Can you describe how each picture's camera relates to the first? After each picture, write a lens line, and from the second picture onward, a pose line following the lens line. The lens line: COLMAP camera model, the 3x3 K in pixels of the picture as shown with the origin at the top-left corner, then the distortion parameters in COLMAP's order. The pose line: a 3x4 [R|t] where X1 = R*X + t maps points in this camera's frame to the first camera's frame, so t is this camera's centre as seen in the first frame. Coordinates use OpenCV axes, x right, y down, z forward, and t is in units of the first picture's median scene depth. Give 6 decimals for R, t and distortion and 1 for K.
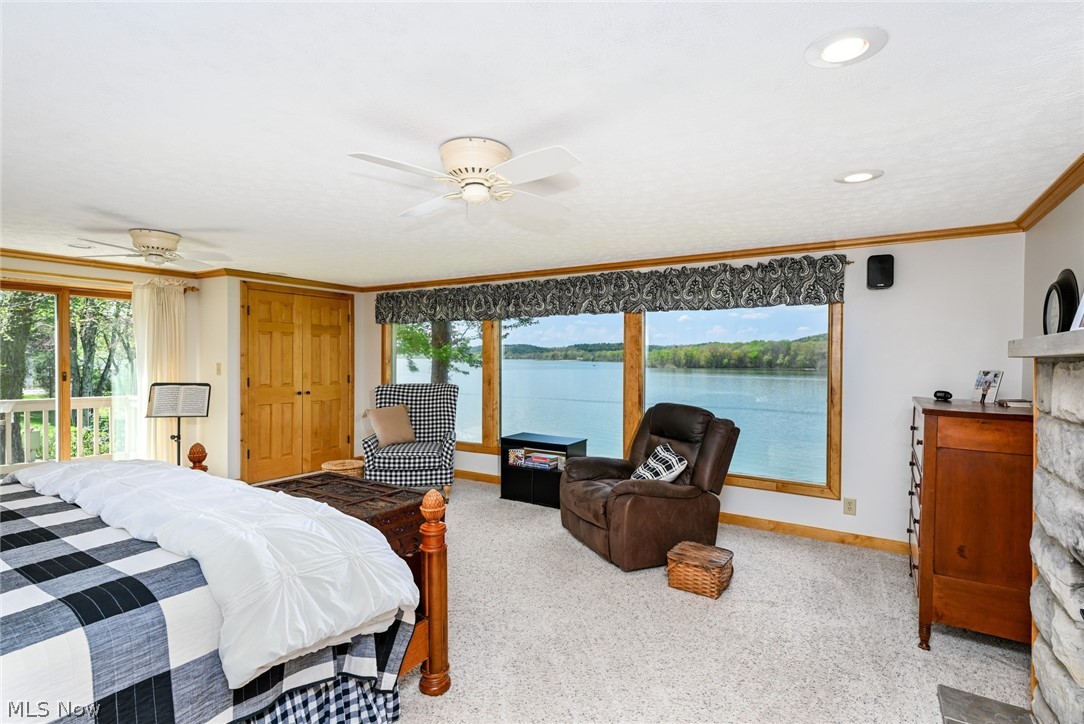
lens RADIAL K [[519.5, 0, 541.0], [0, 519.5, 355.3], [0, 0, 1]] dist [0.001337, 0.000938]
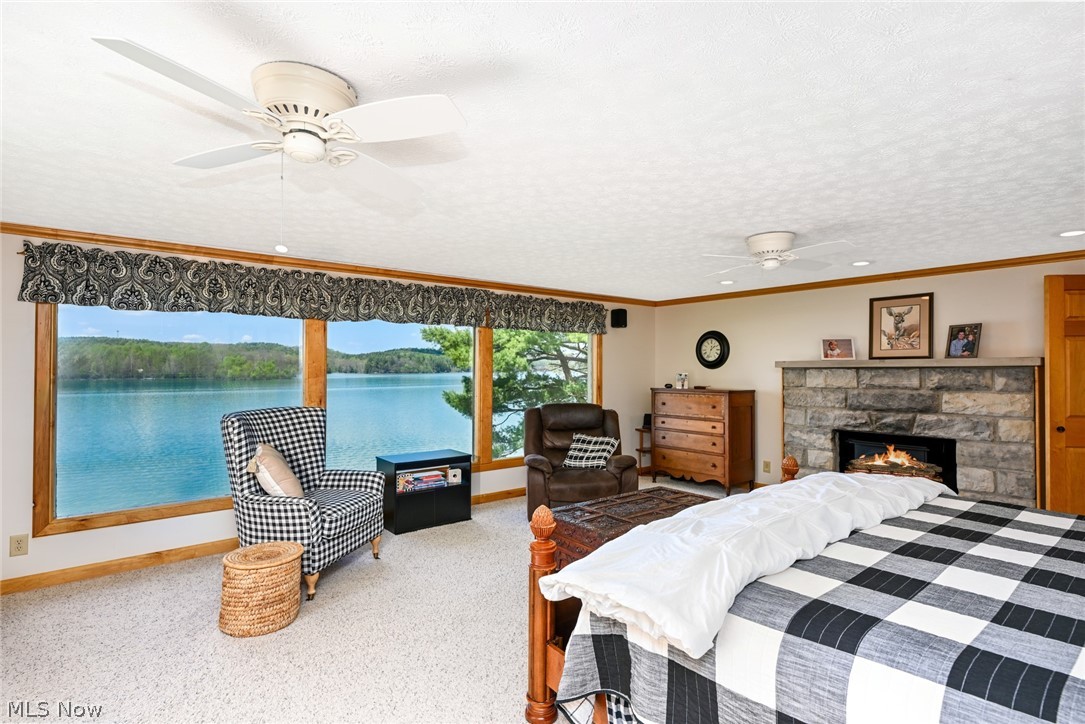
lens RADIAL K [[520.0, 0, 536.3], [0, 520.0, 363.8], [0, 0, 1]] dist [0.001337, 0.000938]
pose [[0.314679, -0.001663, 0.949197, -0.812525], [0.002144, 0.999997, 0.001041, -0.005158], [-0.949196, 0.001707, 0.314682, 0.517112]]
